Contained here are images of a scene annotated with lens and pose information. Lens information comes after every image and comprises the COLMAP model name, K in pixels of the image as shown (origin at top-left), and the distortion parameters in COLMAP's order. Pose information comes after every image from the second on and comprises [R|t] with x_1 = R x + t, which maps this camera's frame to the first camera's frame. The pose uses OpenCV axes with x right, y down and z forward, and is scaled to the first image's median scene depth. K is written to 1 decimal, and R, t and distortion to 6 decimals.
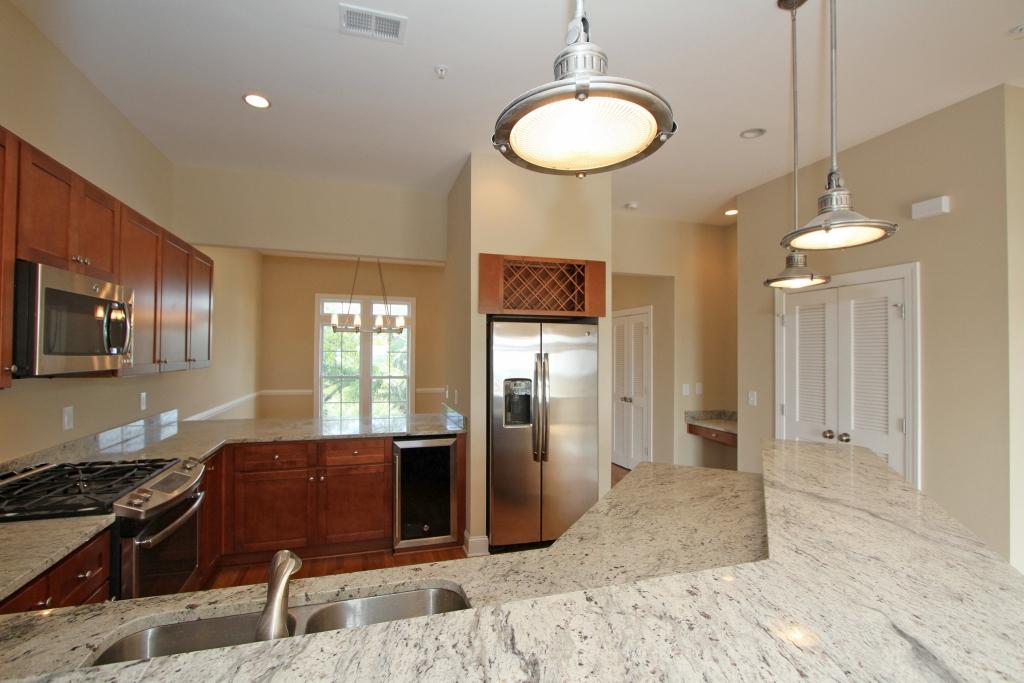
lens RADIAL K [[472.8, 0, 503.1], [0, 472.8, 344.3], [0, 0, 1]] dist [-0.023778, 0.005170]
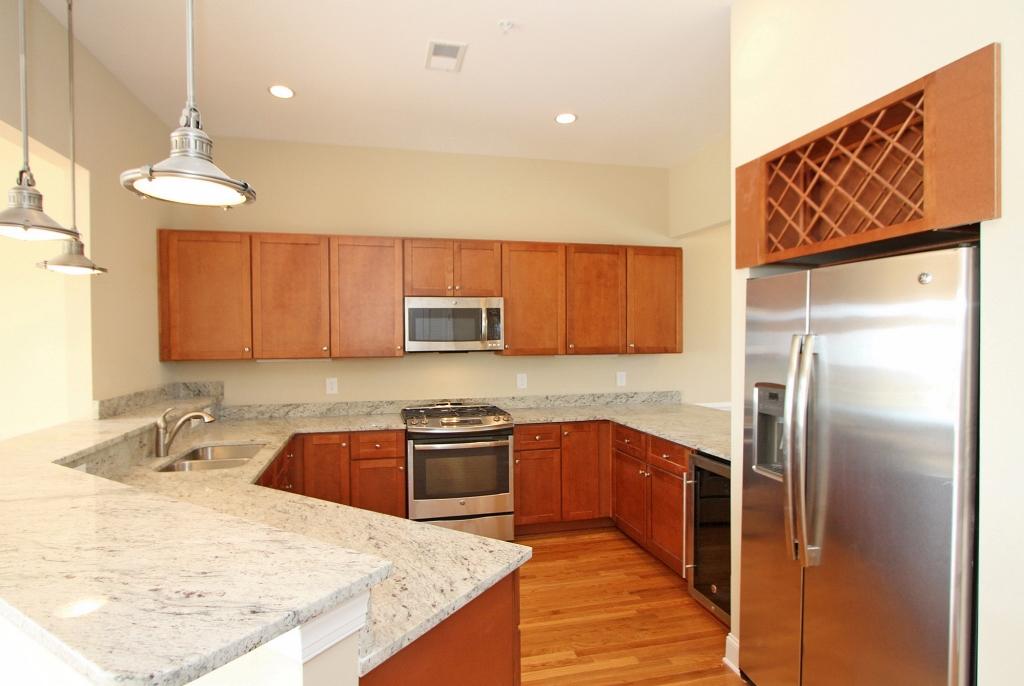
lens RADIAL K [[537.6, 0, 509.3], [0, 537.6, 347.5], [0, 0, 1]] dist [-0.021972, 0.001350]
pose [[-0.053973, 0.006232, -0.998523, 0.639100], [0.022875, 0.999726, 0.005003, 0.023283], [0.998280, -0.022571, -0.054101, 0.746638]]
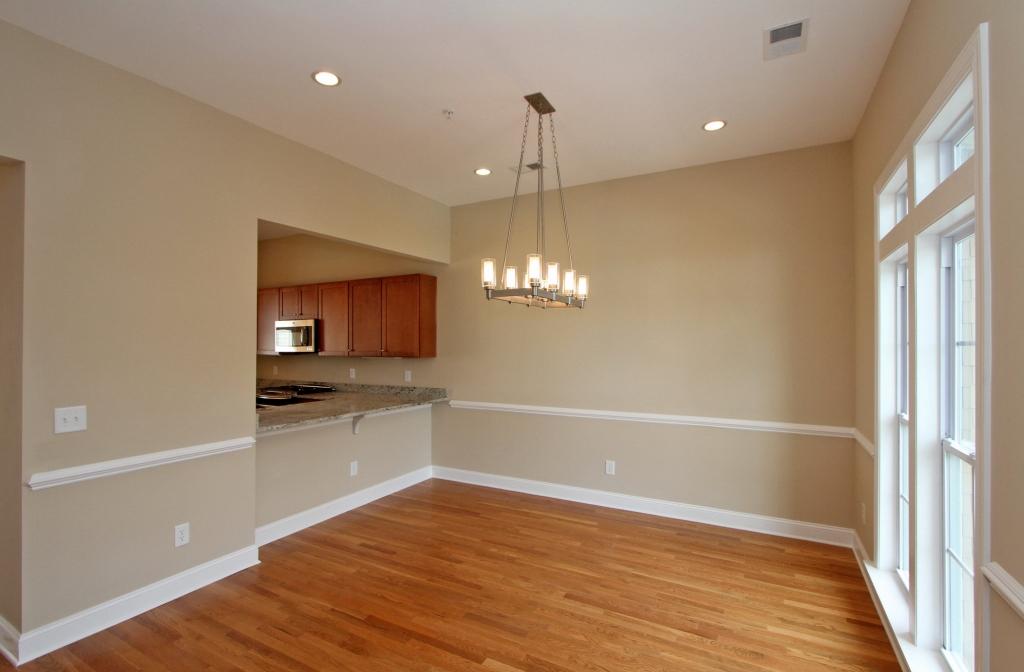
lens RADIAL K [[472.8, 0, 515.6], [0, 472.8, 341.3], [0, 0, 1]] dist [-0.023778, 0.005170]
pose [[-0.713068, -0.014207, -0.700951, 0.113223], [0.006012, 0.999634, -0.026376, 0.044175], [0.701069, -0.023022, -0.712721, 2.352688]]
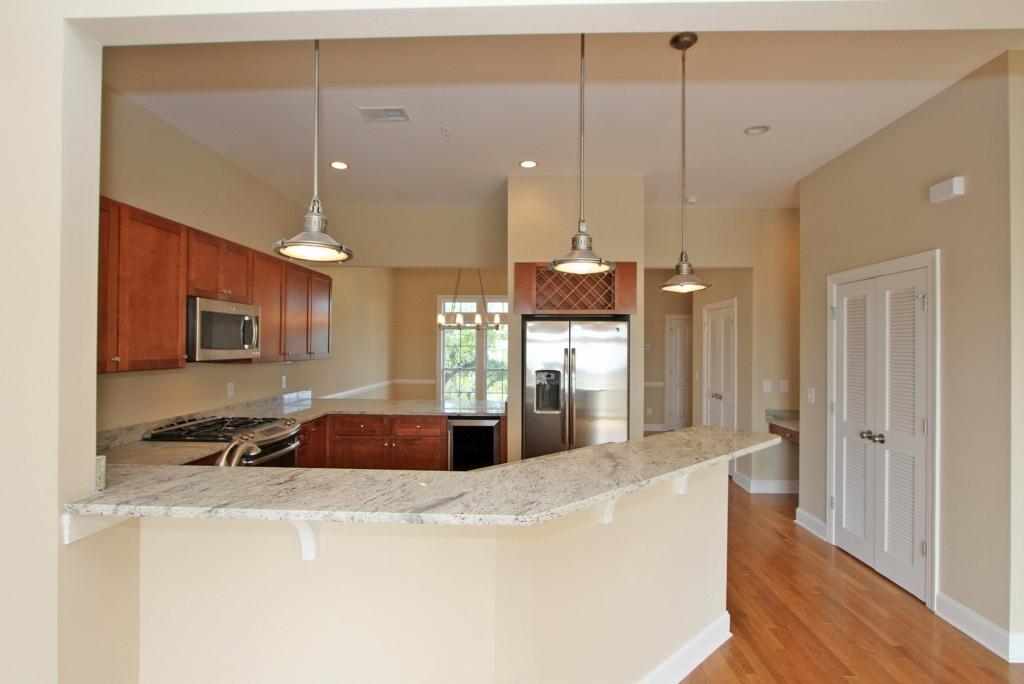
lens RADIAL K [[496.9, 0, 498.2], [0, 496.9, 341.9], [0, 0, 1]] dist [-0.025379, 0.003038]
pose [[0.939048, -0.004120, -0.343762, 0.334583], [0.006309, 0.999966, 0.005251, -0.003422], [0.343729, -0.007100, 0.939042, -0.170779]]
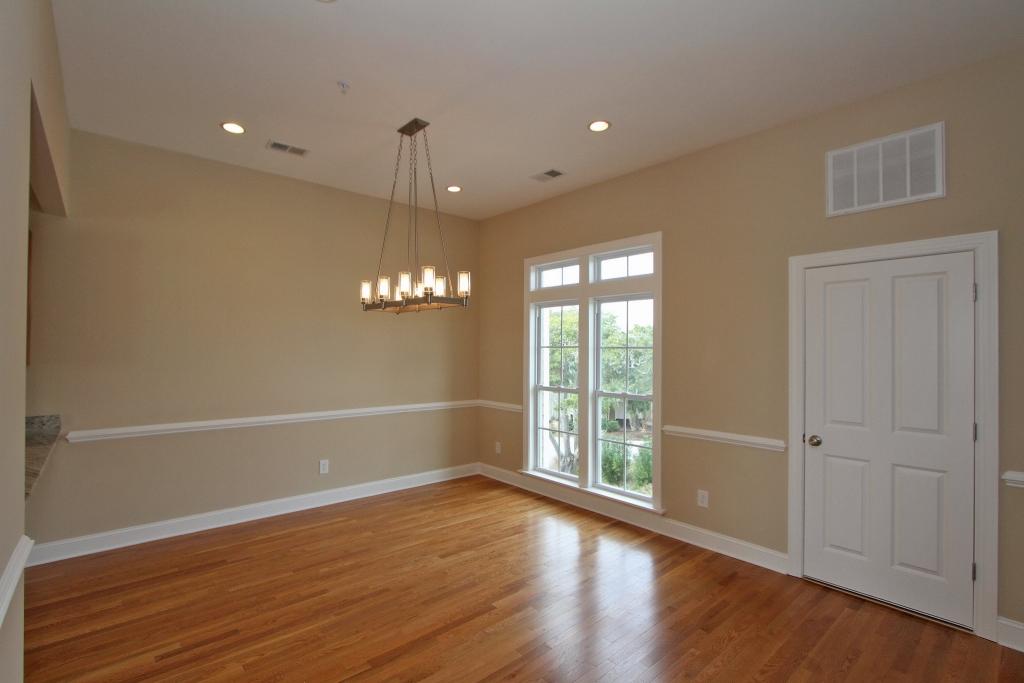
lens RADIAL K [[472.8, 0, 498.1], [0, 472.8, 348.0], [0, 0, 1]] dist [-0.023778, 0.005170]
pose [[0.404767, -0.008343, -0.914382, 0.410734], [0.014163, 0.999896, -0.002854, 0.035642], [0.914310, -0.011795, 0.404843, 1.556151]]
